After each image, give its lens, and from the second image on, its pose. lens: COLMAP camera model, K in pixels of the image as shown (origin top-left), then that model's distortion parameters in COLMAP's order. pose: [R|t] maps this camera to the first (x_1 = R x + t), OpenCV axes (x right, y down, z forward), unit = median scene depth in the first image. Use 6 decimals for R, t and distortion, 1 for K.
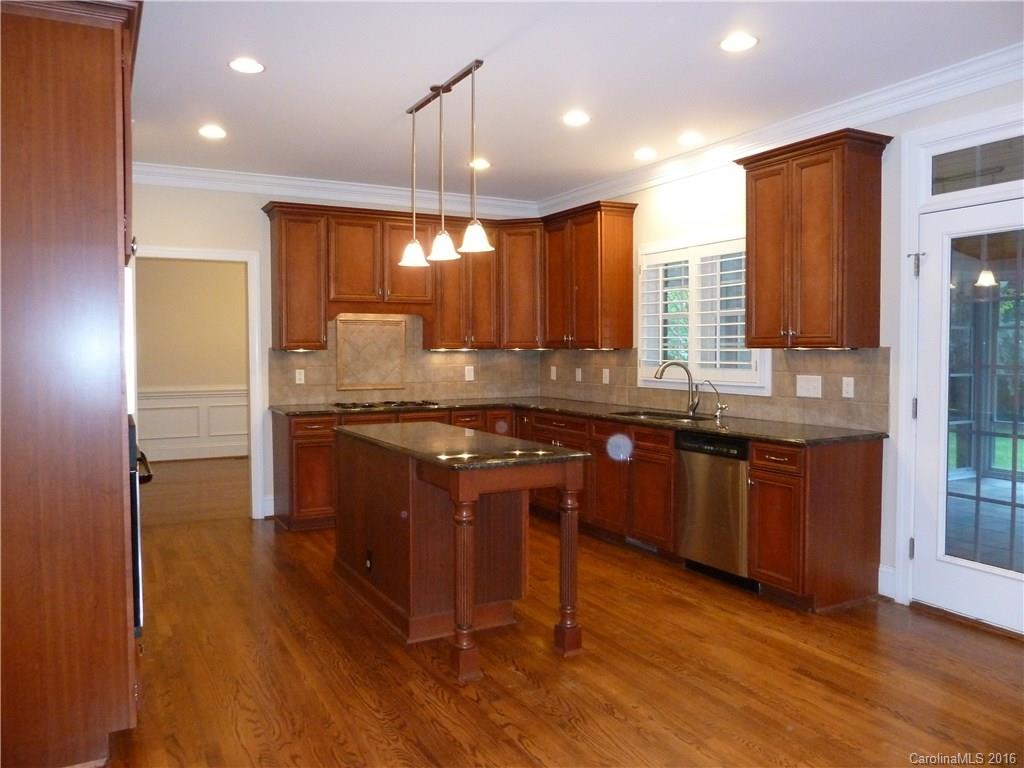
lens RADIAL K [[766.6, 0, 504.3], [0, 766.6, 379.1], [0, 0, 1]] dist [-0.032977, 0.008237]
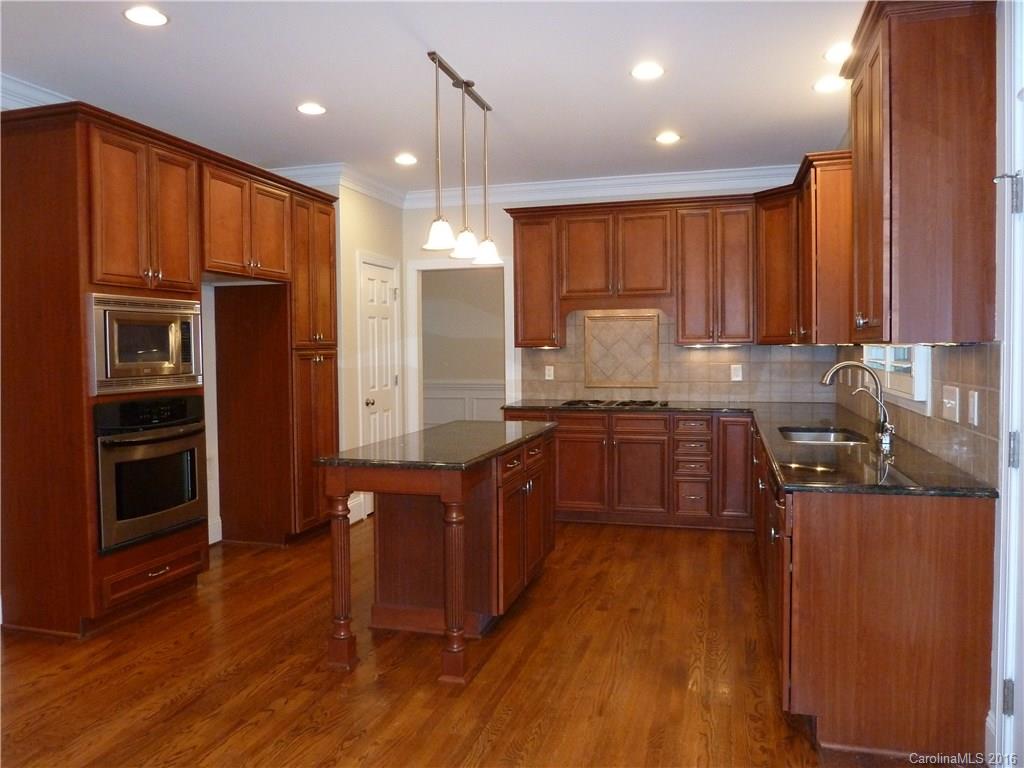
lens RADIAL K [[766.6, 0, 504.3], [0, 766.6, 379.1], [0, 0, 1]] dist [-0.032977, 0.008237]
pose [[0.712317, 0.024769, -0.701421, 0.537791], [-0.019480, 0.999690, 0.015519, -0.012399], [0.701587, 0.002609, 0.712579, 0.273052]]
